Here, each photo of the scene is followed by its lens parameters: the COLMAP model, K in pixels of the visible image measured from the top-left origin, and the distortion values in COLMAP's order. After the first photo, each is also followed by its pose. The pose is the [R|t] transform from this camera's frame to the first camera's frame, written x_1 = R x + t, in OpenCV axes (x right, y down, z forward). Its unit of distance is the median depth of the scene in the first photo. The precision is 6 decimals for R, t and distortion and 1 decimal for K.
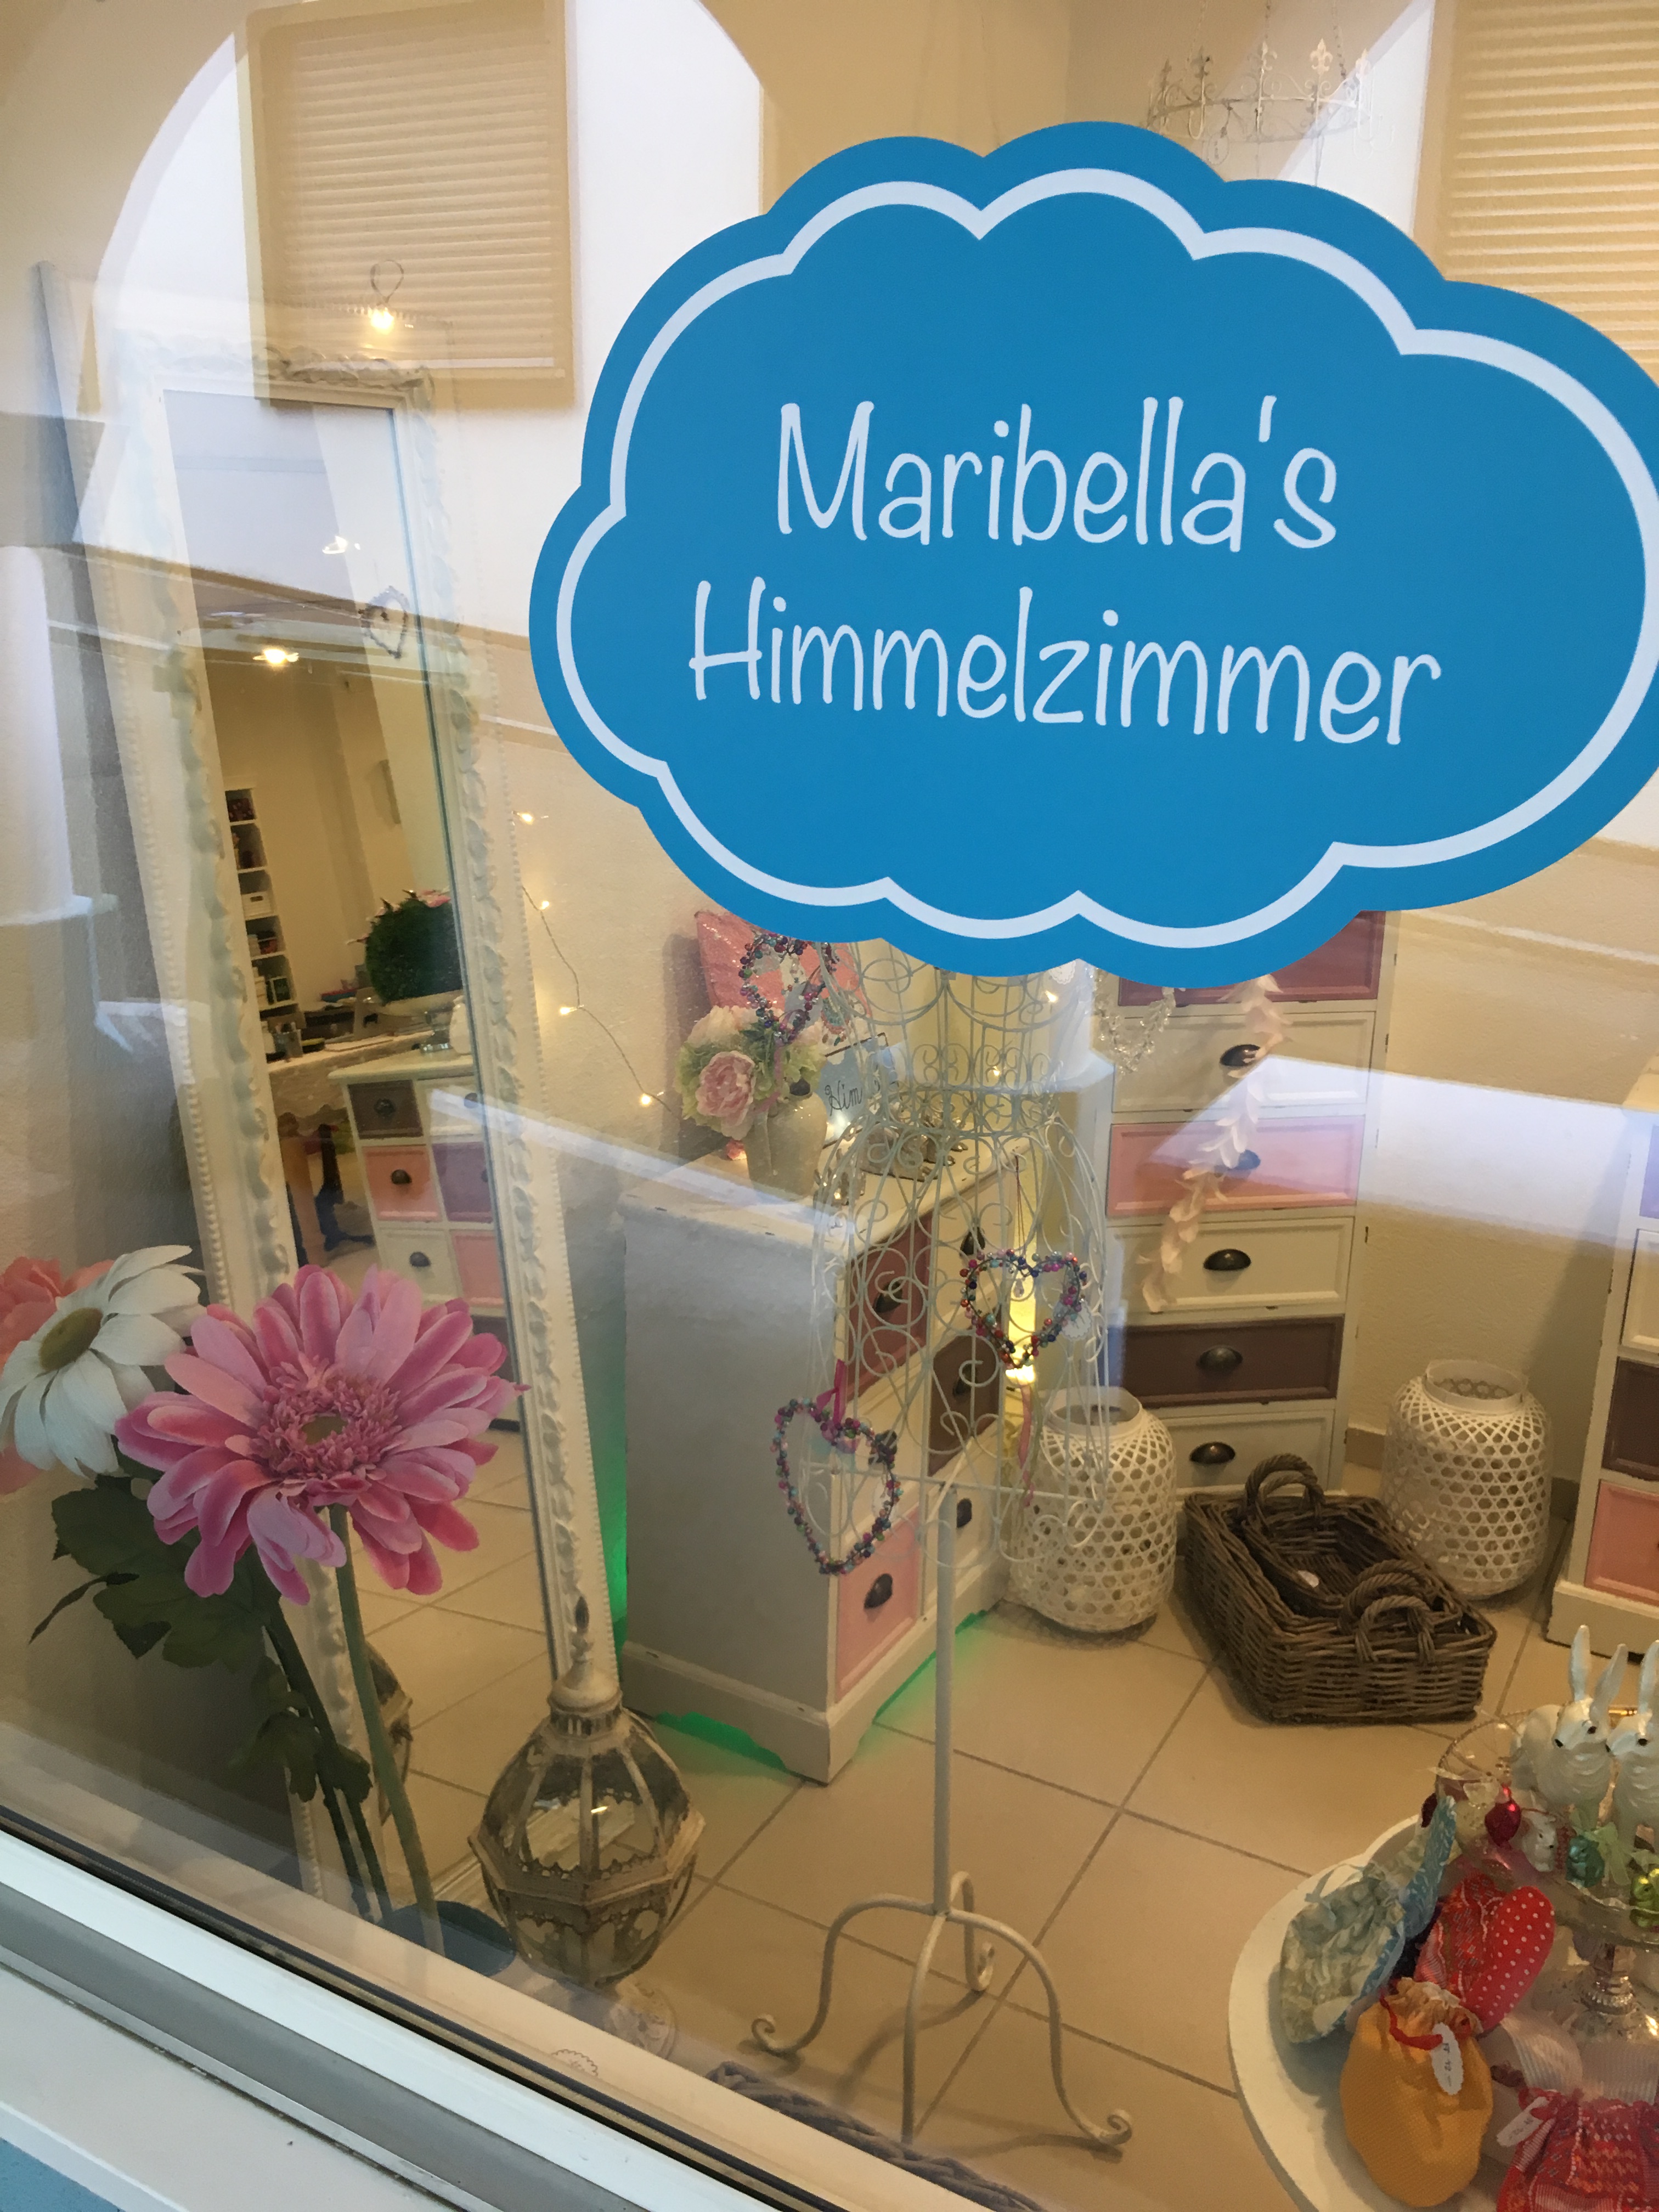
lens RADIAL K [[1902.2, 0, 831.8], [0, 1902.2, 1104.0], [0, 0, 1]] dist [0.067436, -0.098737]
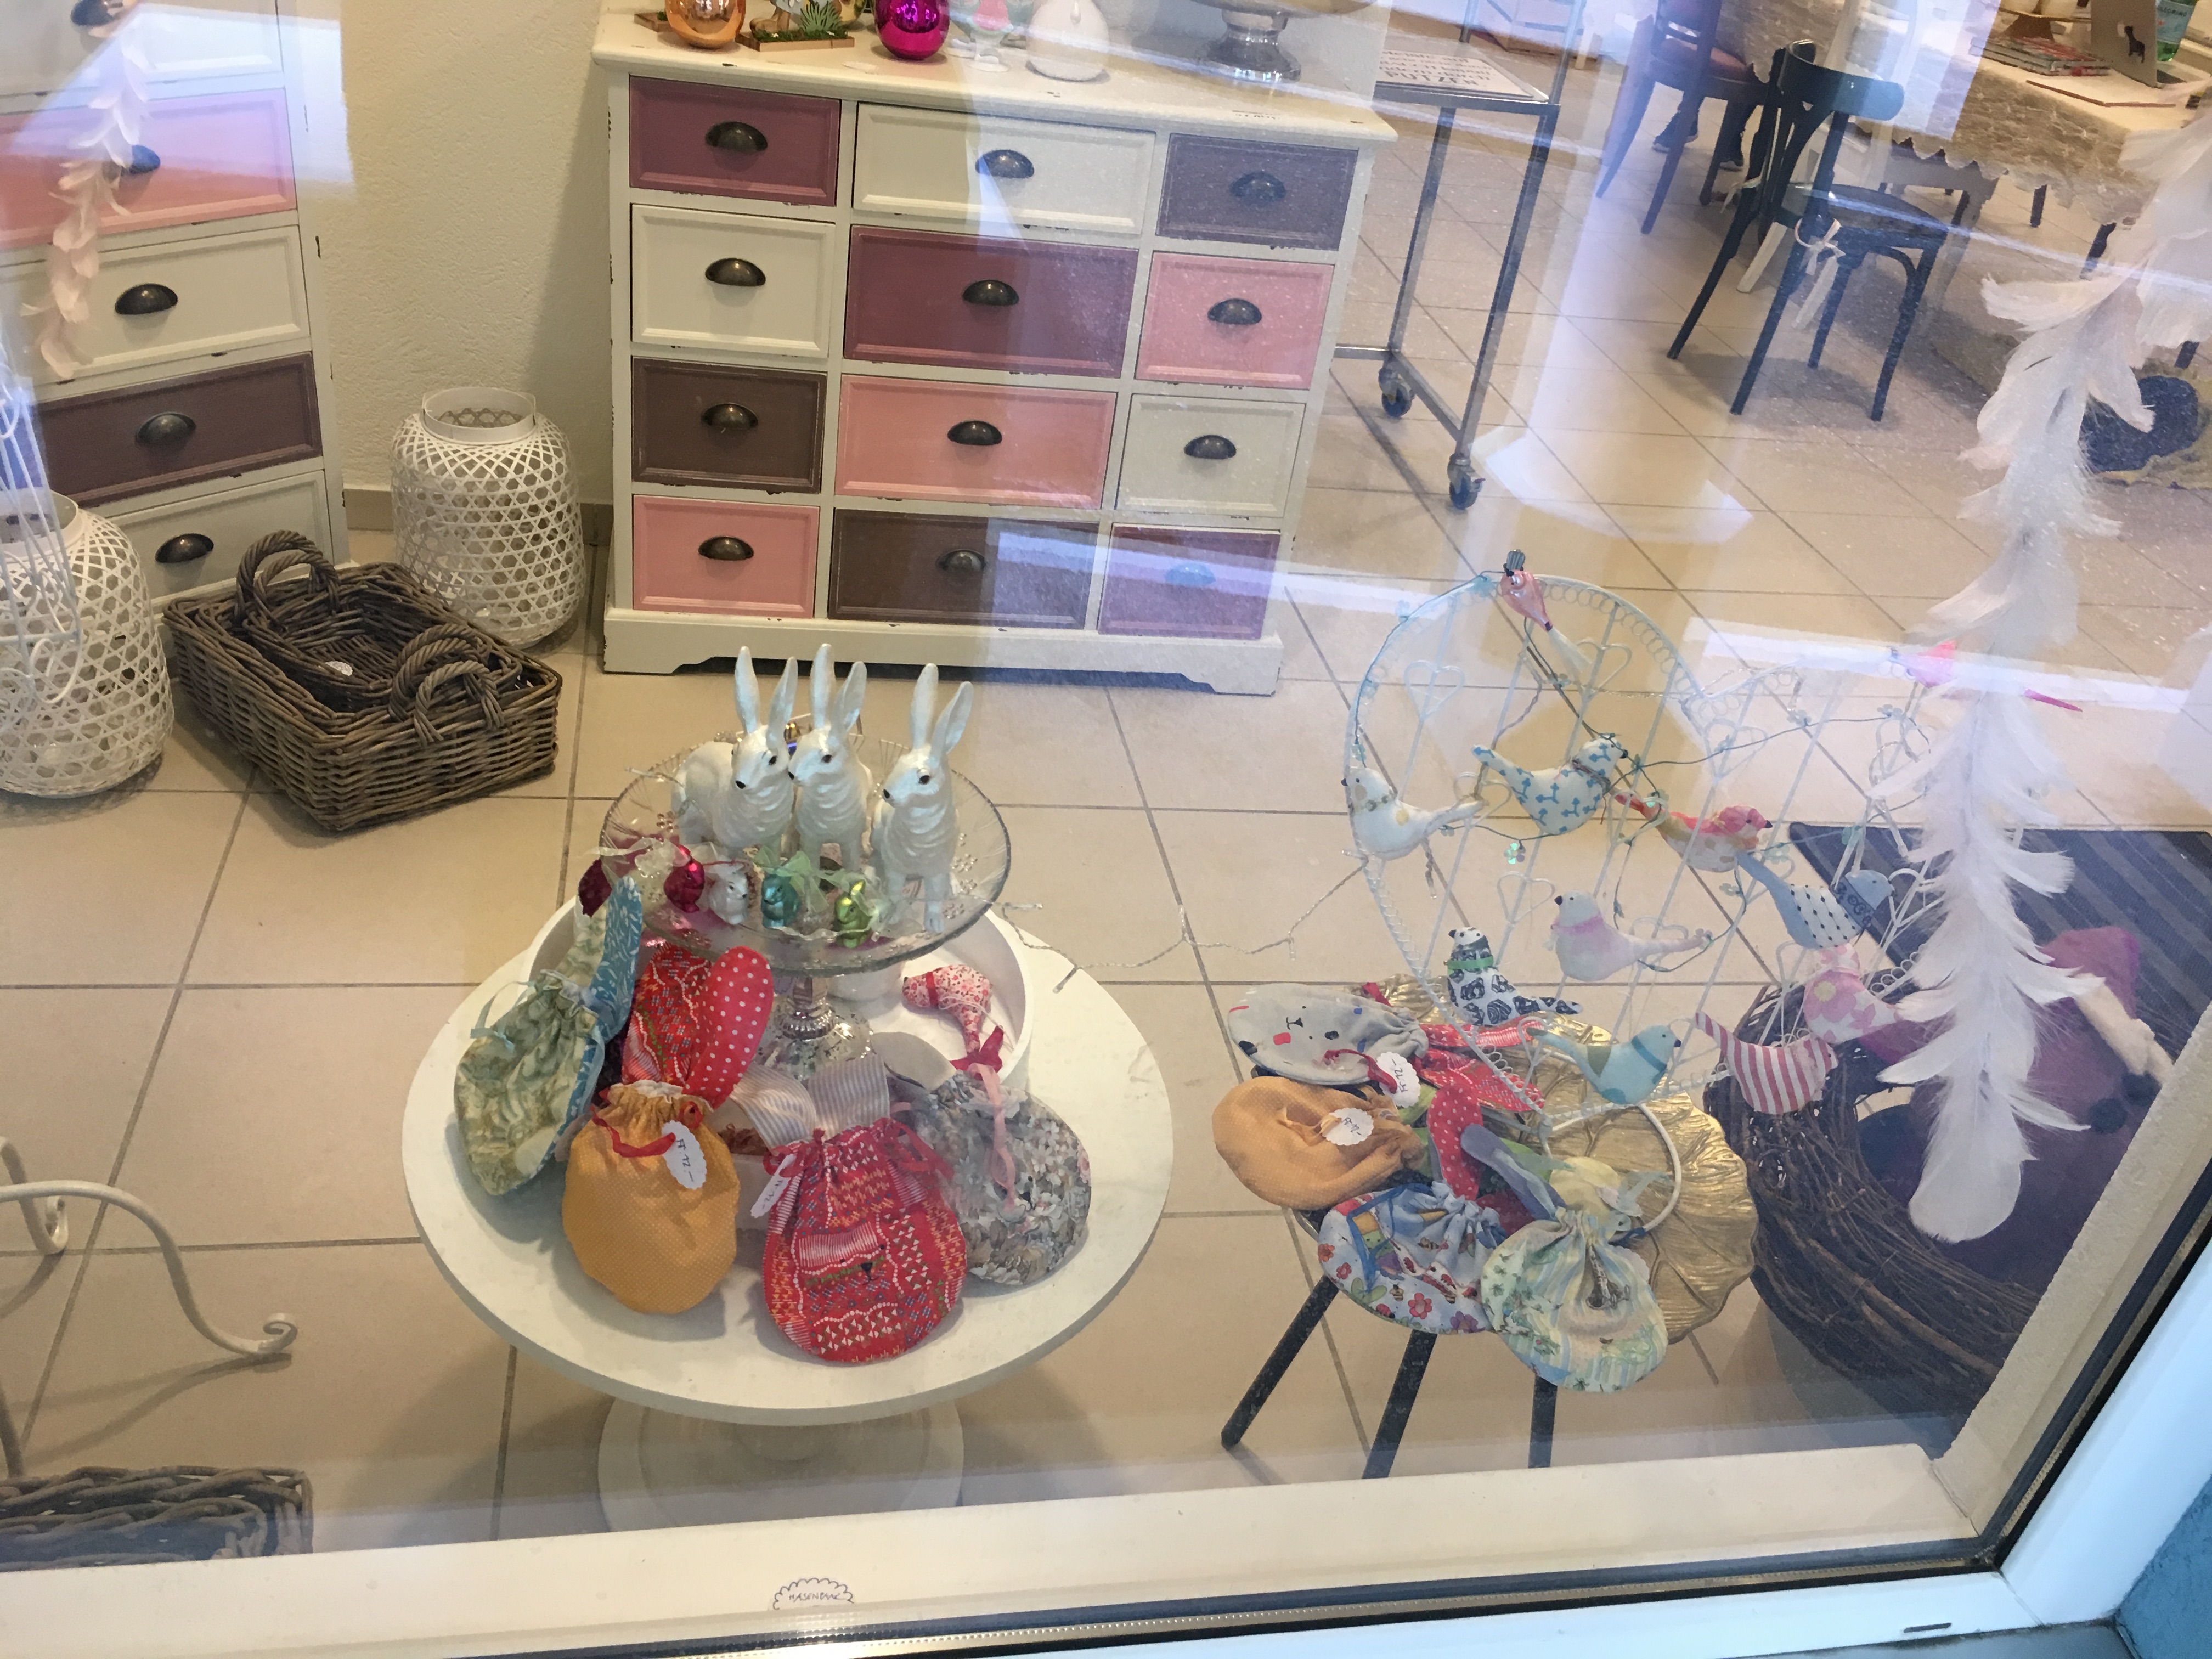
lens RADIAL K [[1902.2, 0, 1105.6], [0, 1902.2, 825.5], [0, 0, 1]] dist [0.067436, -0.098737]
pose [[0.775436, -0.276249, 0.567790, 0.007356], [0.067414, 0.930299, 0.360554, 0.027259], [-0.627817, -0.241309, 0.740010, 0.136140]]
